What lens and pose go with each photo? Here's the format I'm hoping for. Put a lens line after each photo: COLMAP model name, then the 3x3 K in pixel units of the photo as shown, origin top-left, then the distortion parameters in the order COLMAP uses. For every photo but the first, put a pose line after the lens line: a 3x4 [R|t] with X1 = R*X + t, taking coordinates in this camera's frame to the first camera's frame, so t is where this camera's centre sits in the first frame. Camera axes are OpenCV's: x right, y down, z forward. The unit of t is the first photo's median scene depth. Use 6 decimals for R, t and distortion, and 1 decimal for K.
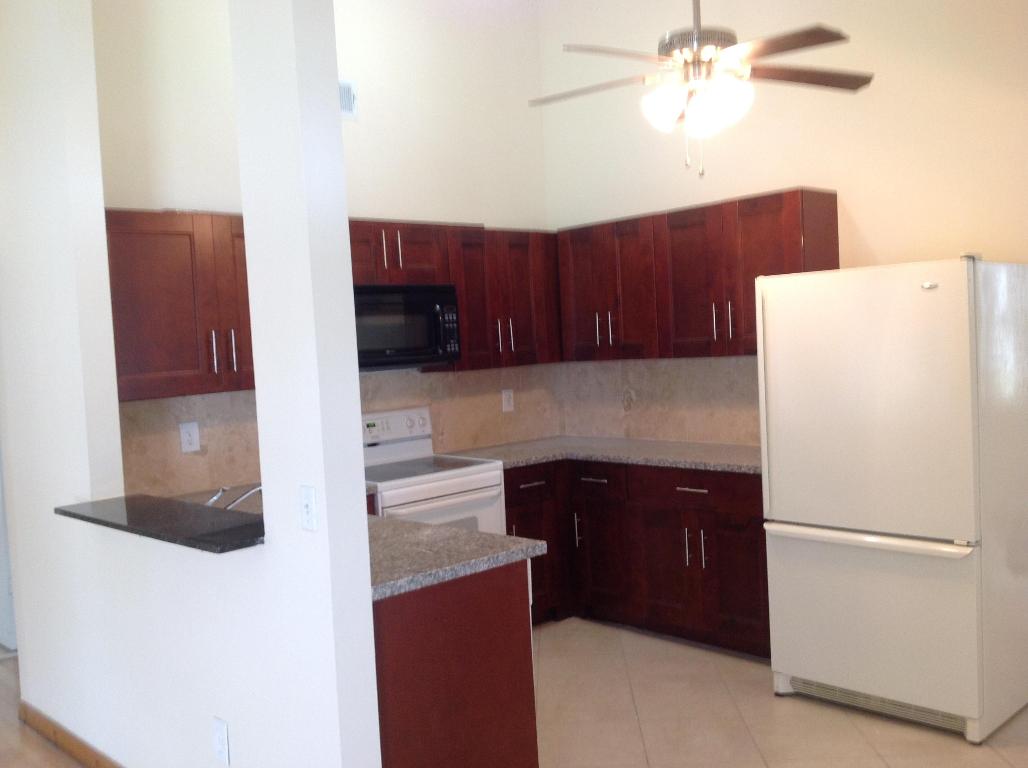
lens RADIAL K [[975.9, 0, 514.0], [0, 975.9, 384.0], [0, 0, 1]] dist [0.089865, -0.009491]
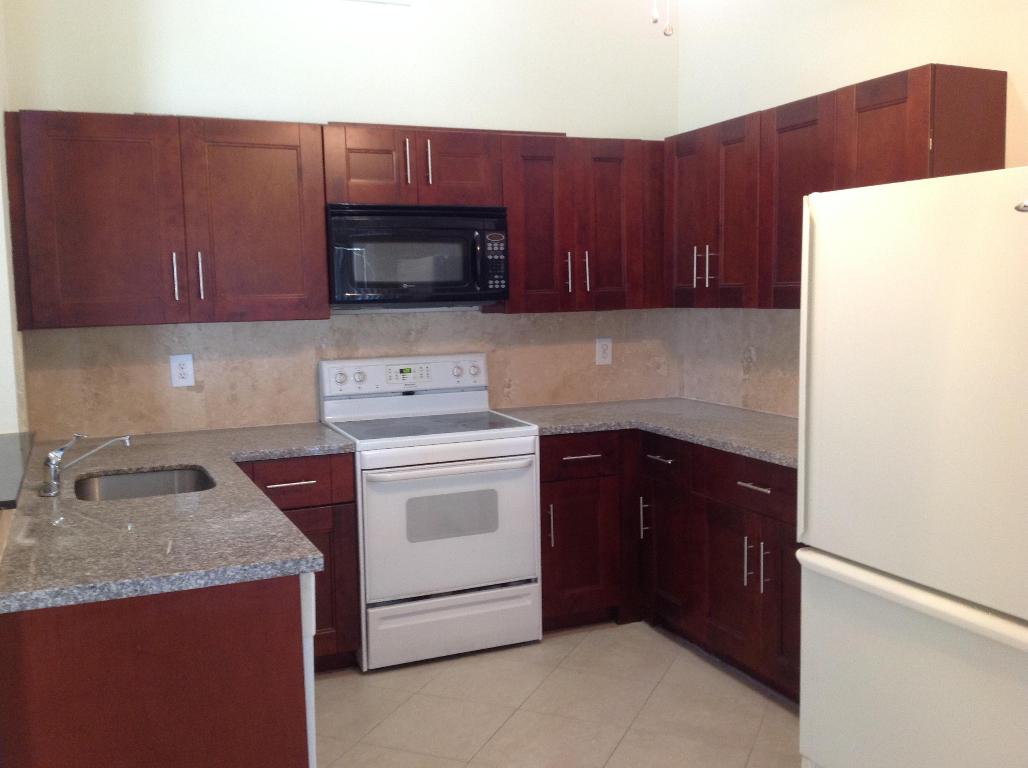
lens RADIAL K [[969.1, 0, 515.9], [0, 969.1, 389.9], [0, 0, 1]] dist [0.218505, -0.510747]
pose [[0.937540, 0.074551, -0.339795, 0.238559], [-0.050422, 0.995574, 0.079309, -0.014043], [0.344203, -0.057222, 0.937150, 0.225652]]
